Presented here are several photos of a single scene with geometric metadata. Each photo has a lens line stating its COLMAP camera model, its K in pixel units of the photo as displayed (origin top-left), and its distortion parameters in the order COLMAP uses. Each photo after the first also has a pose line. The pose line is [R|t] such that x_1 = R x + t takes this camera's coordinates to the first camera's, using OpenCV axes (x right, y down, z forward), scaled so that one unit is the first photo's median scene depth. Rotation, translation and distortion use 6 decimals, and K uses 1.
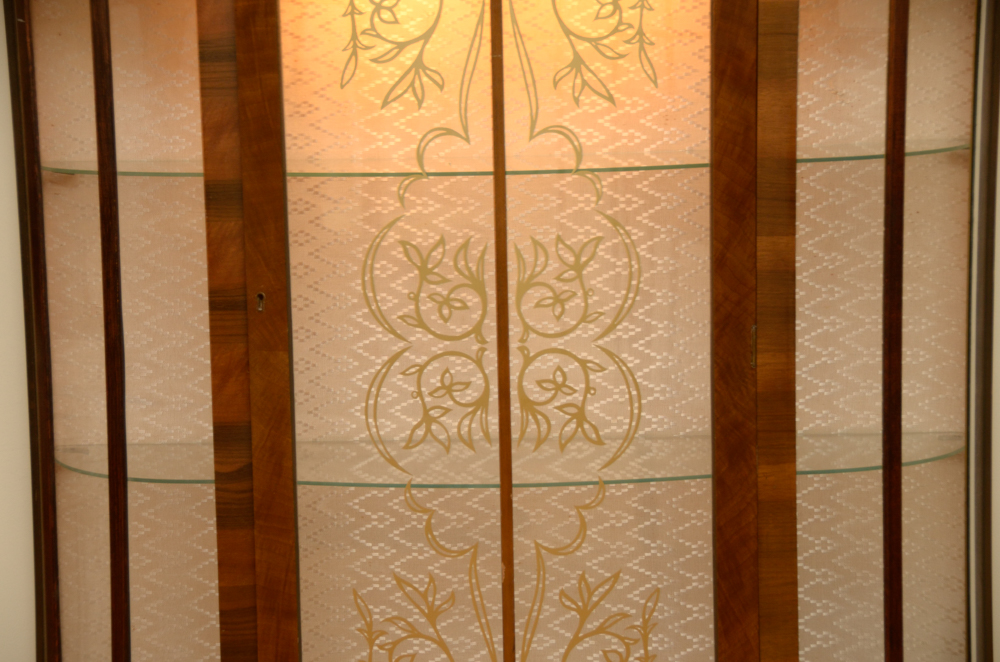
lens RADIAL K [[2514.5, 0, 487.5], [0, 2514.5, 356.4], [0, 0, 1]] dist [0.687929, 0.000000]
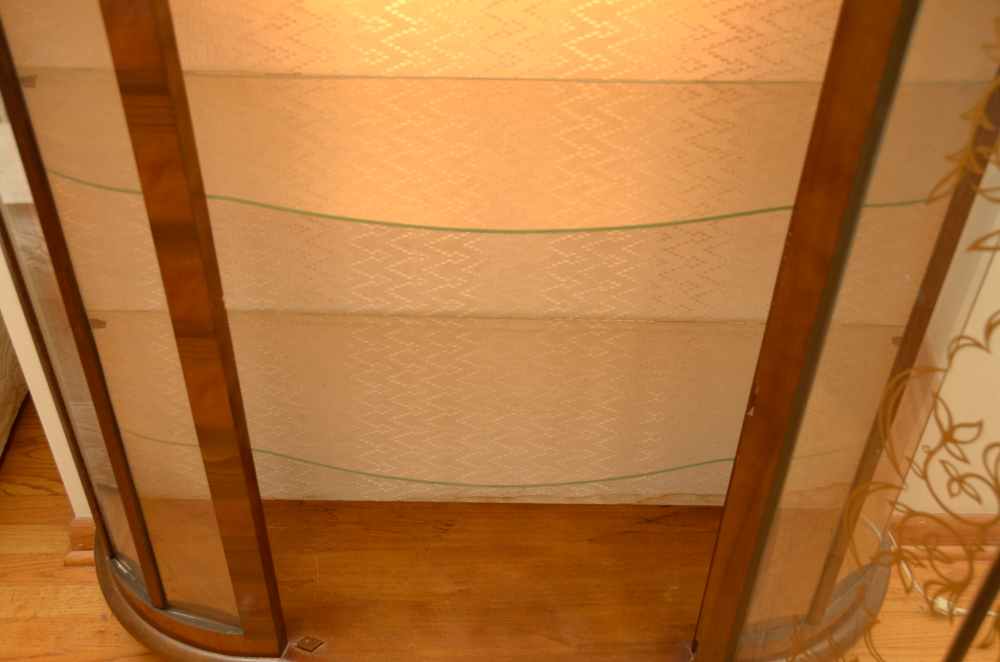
lens RADIAL K [[1128.1, 0, 486.4], [0, 1128.1, 337.9], [0, 0, 1]] dist [0.043327, 0.000000]
pose [[0.999551, 0.023506, 0.018560, -0.004481], [-0.029820, 0.838724, 0.543740, -0.218697], [-0.002785, -0.544050, 0.839048, 0.593237]]
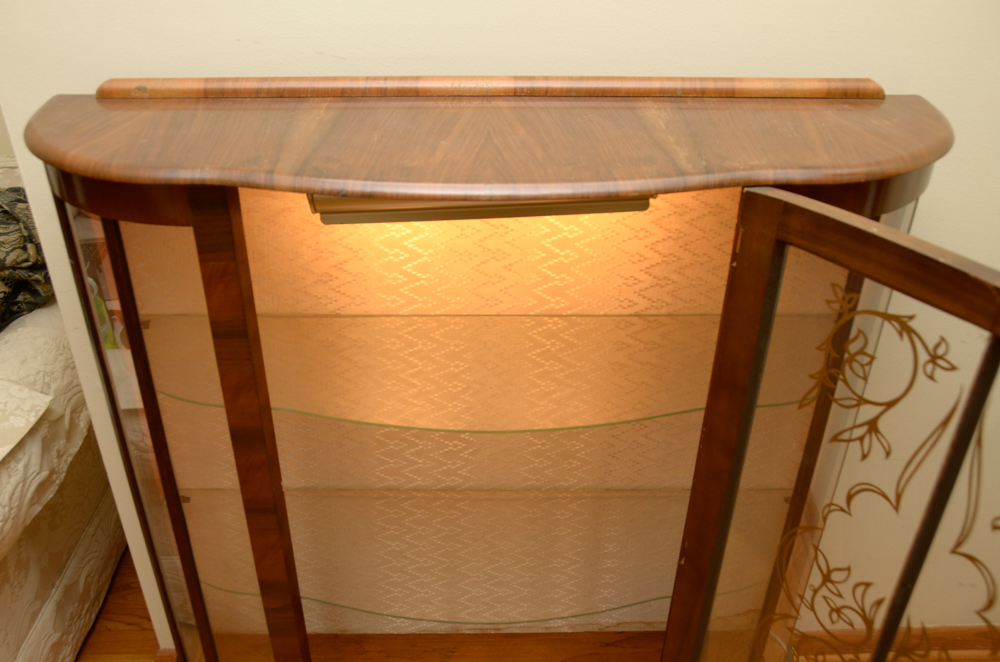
lens RADIAL K [[888.1, 0, 486.7], [0, 888.1, 347.0], [0, 0, 1]] dist [-0.082619, 0.070210]
pose [[0.999467, 0.009153, 0.031321, -0.007703], [-0.021080, 0.913805, 0.405605, -0.237466], [-0.024909, -0.406050, 0.913512, 0.582548]]
